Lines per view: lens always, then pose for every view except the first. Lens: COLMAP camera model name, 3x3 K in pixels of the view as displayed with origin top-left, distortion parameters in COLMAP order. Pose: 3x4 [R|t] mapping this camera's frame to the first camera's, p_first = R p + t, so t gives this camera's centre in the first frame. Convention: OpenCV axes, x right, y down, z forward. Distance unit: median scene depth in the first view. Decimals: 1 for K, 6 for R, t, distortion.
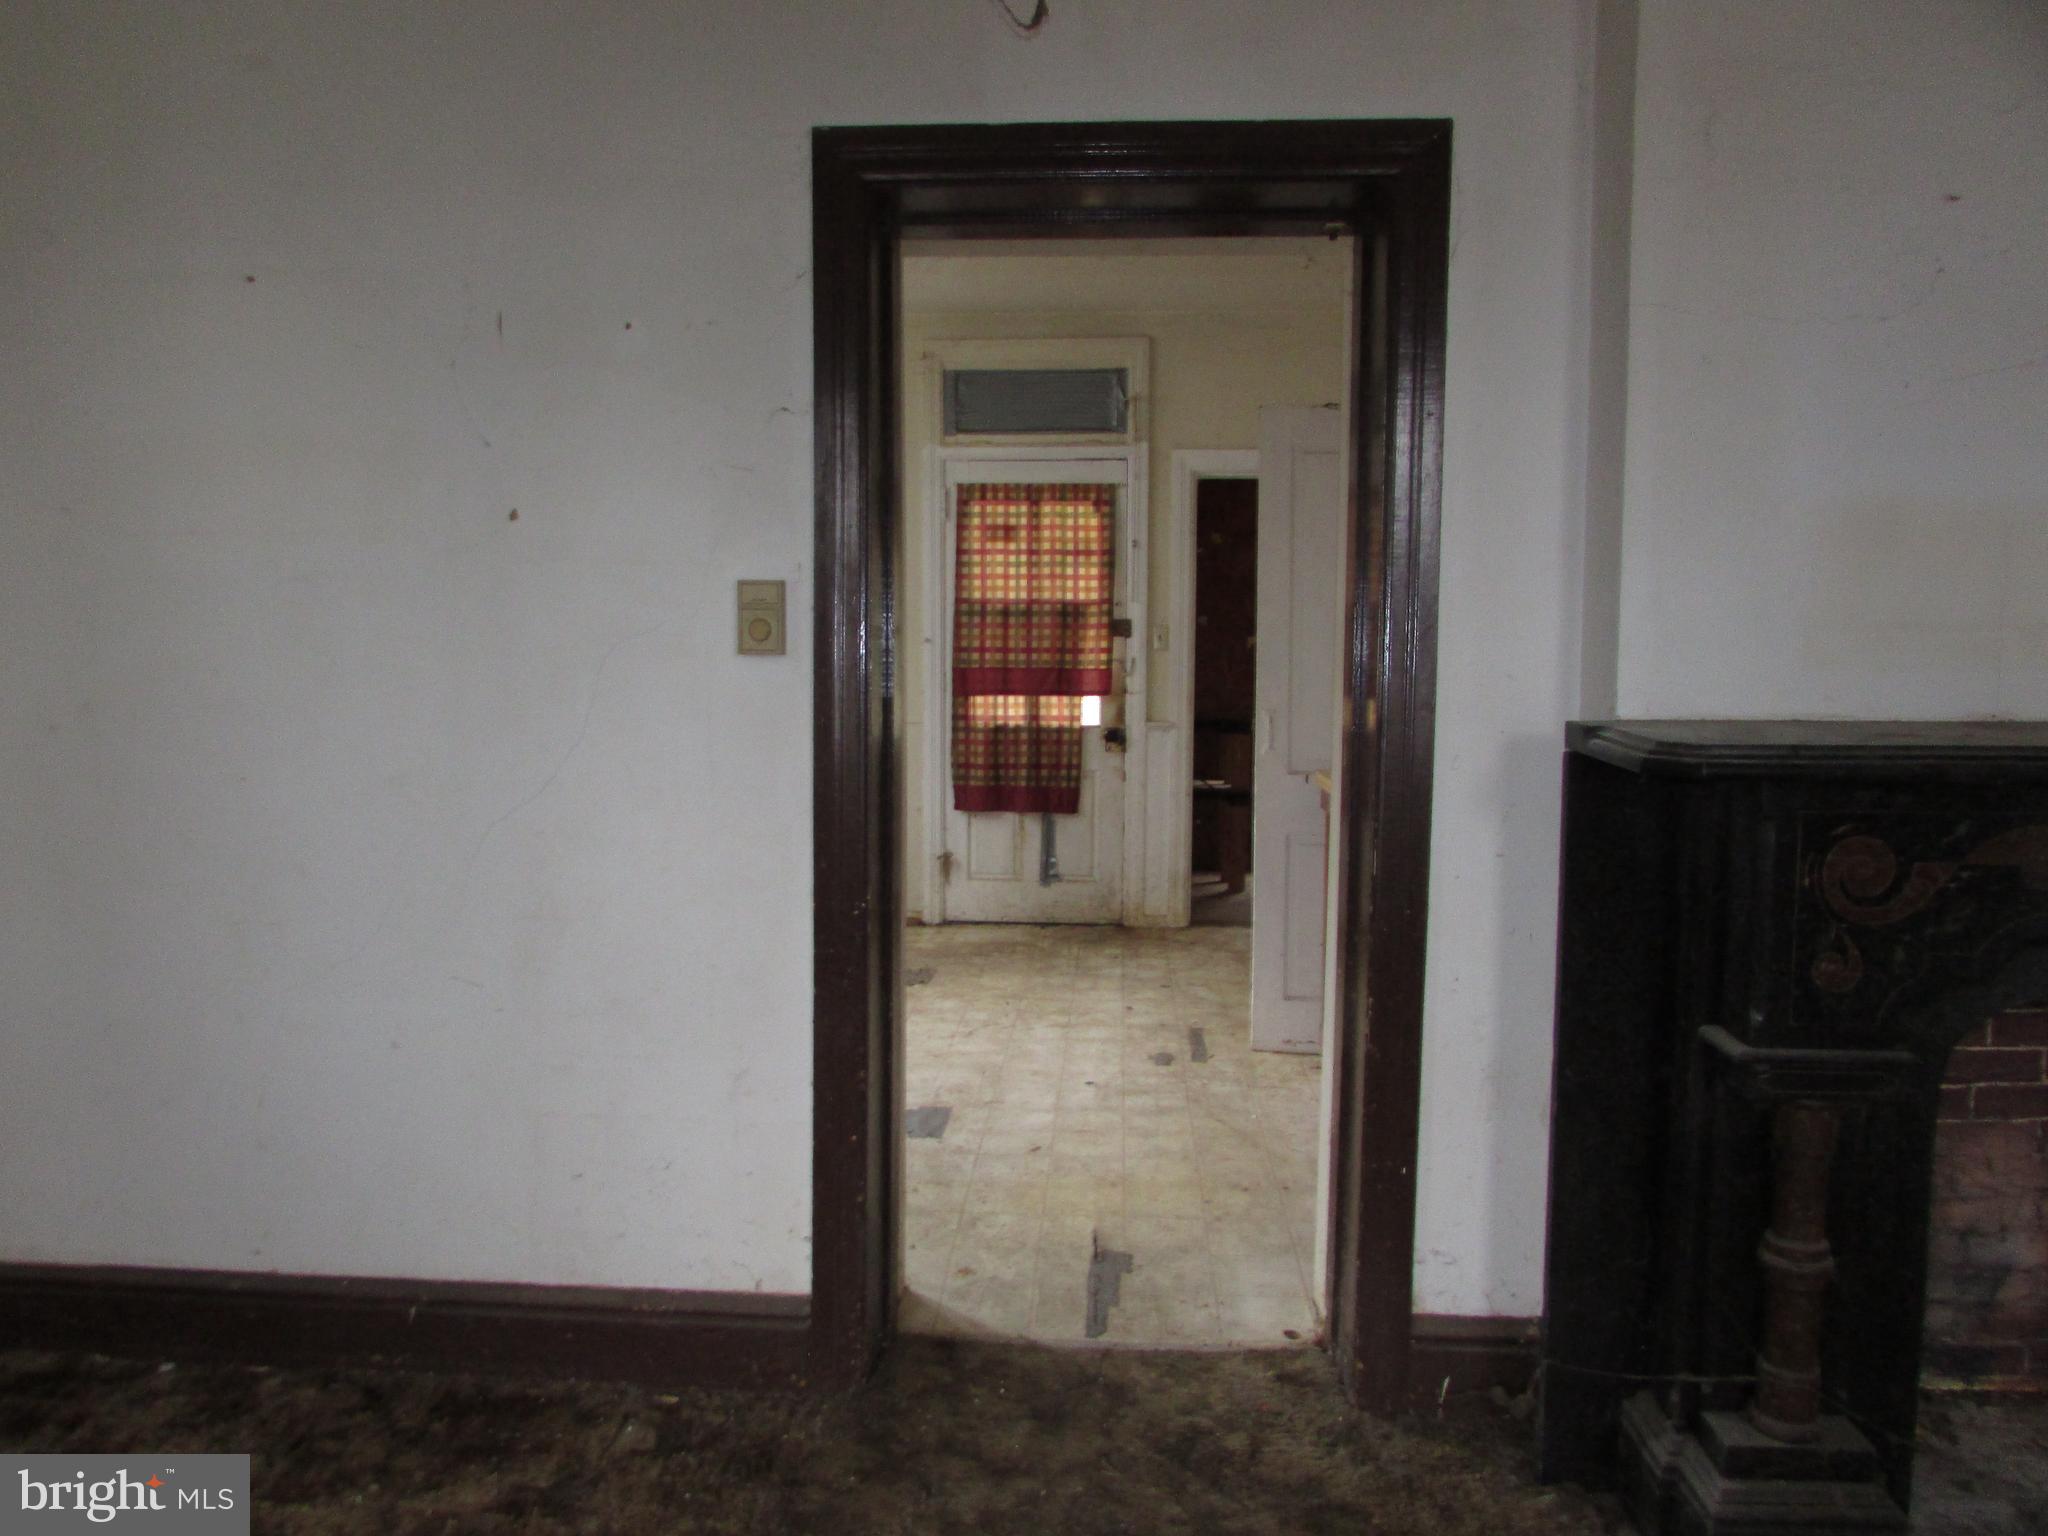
lens RADIAL K [[1459.4, 0, 1024.3], [0, 1459.4, 766.9], [0, 0, 1]] dist [-0.024207, 0.007104]
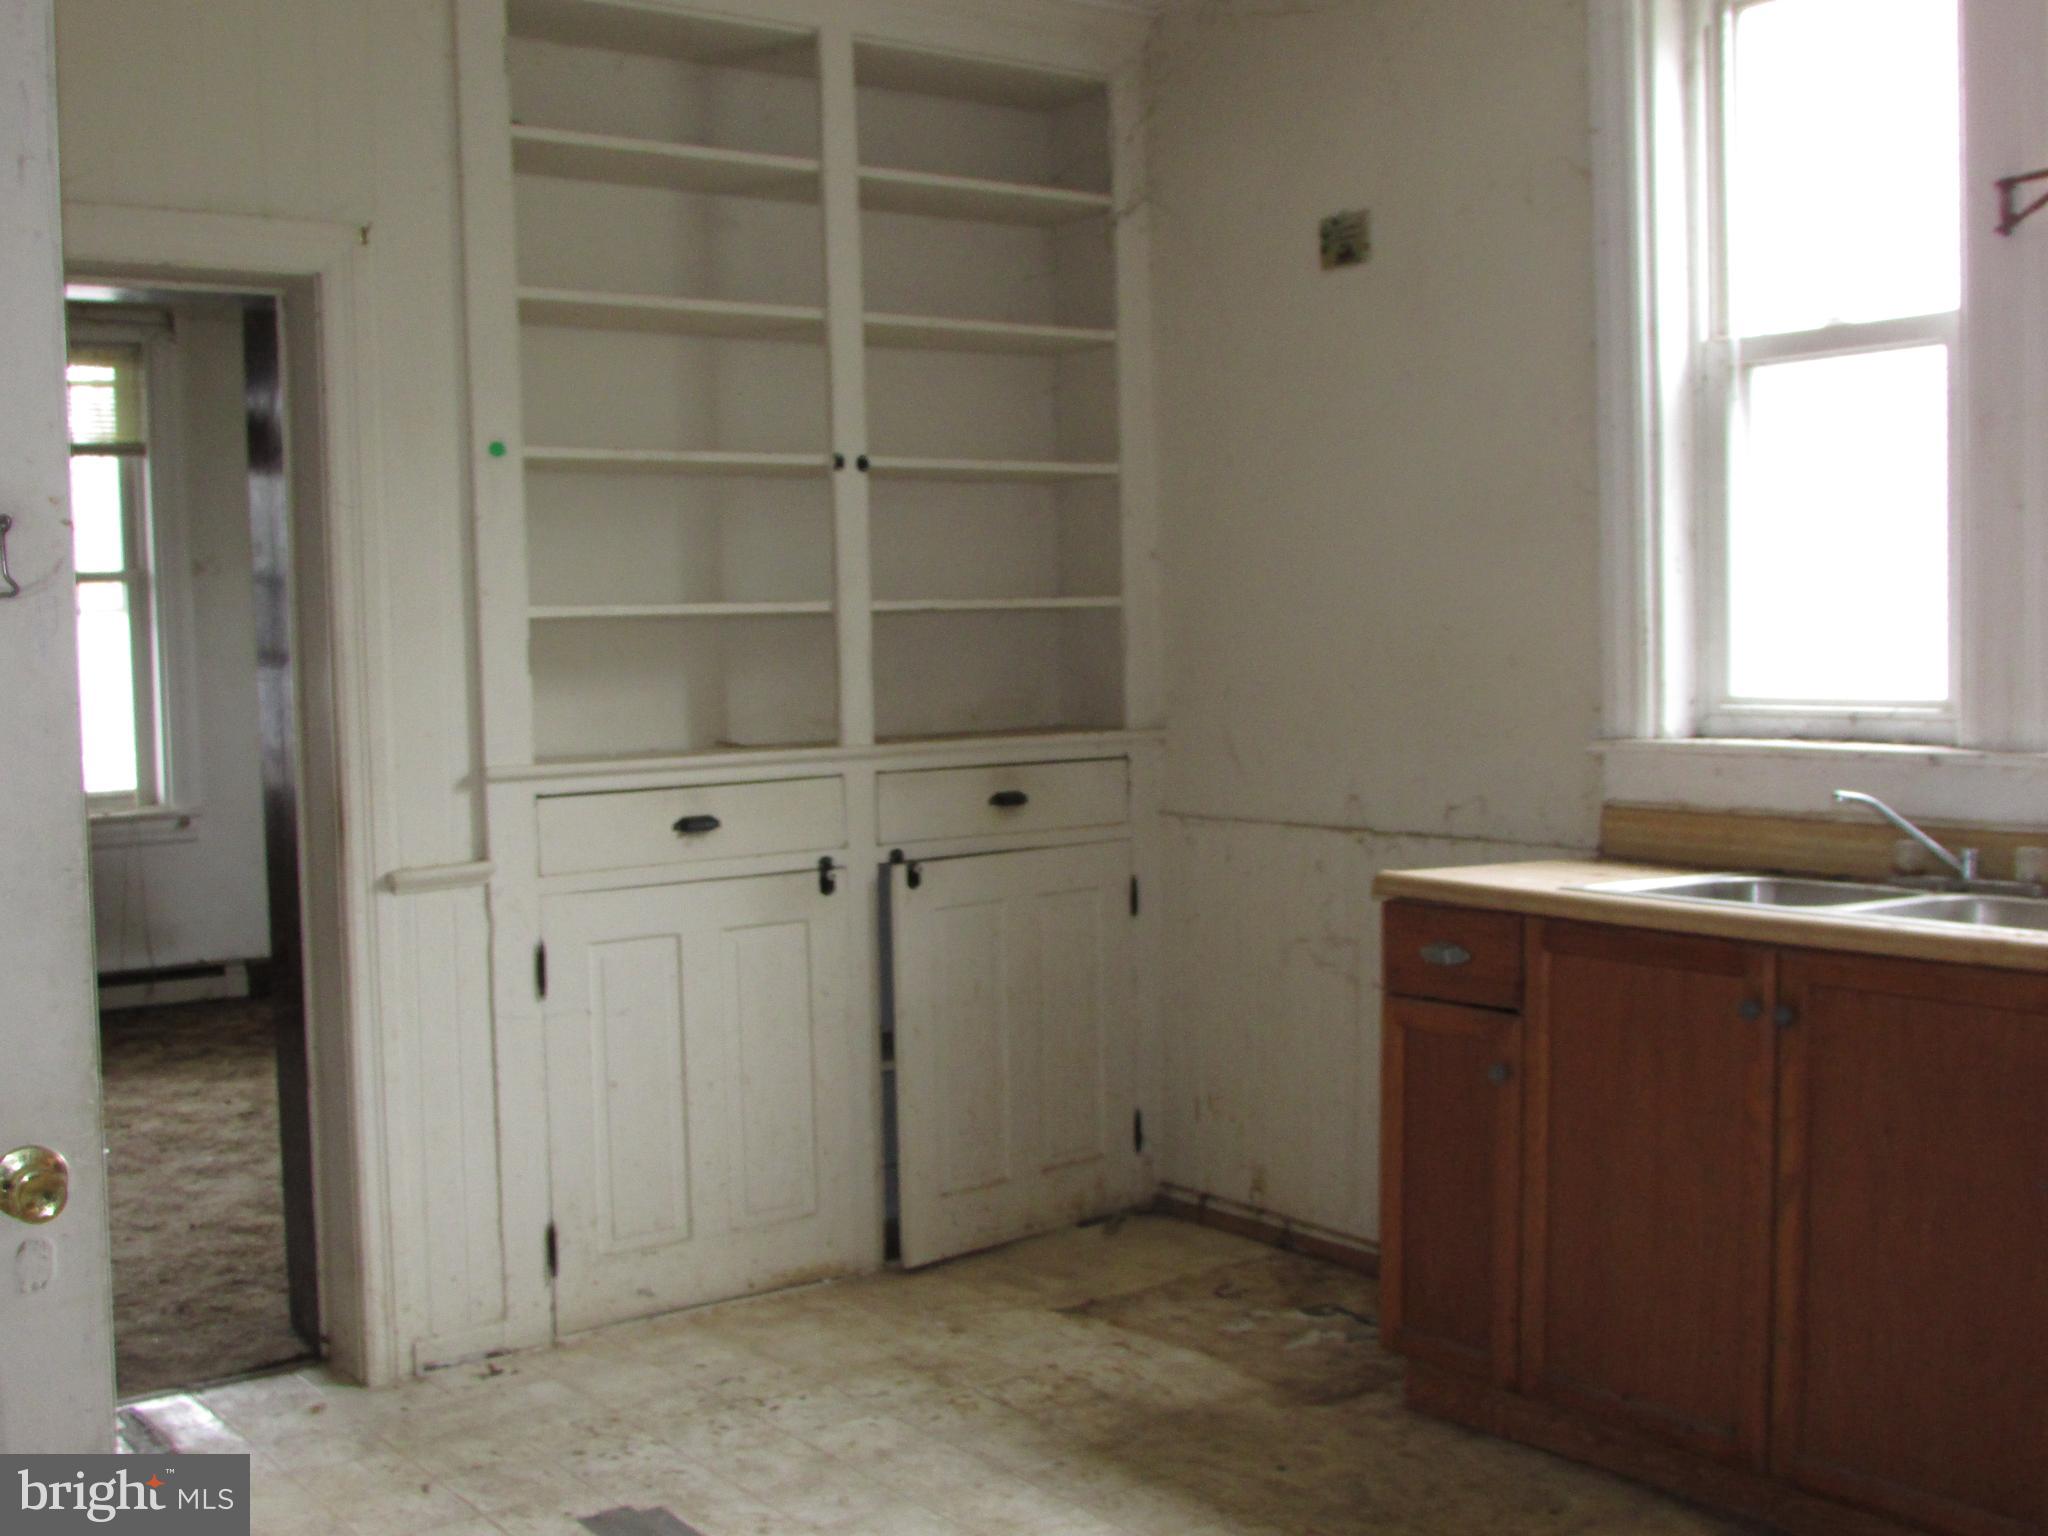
lens RADIAL K [[2269.1, 0, 1024.0], [0, 2269.1, 766.9], [0, 0, 1]] dist [0.005999, 0.000000]
pose [[-0.775342, 0.047176, -0.629777, 0.423163], [-0.033854, 0.992668, 0.116038, -0.187736], [0.630634, 0.111290, -0.768060, 2.045042]]
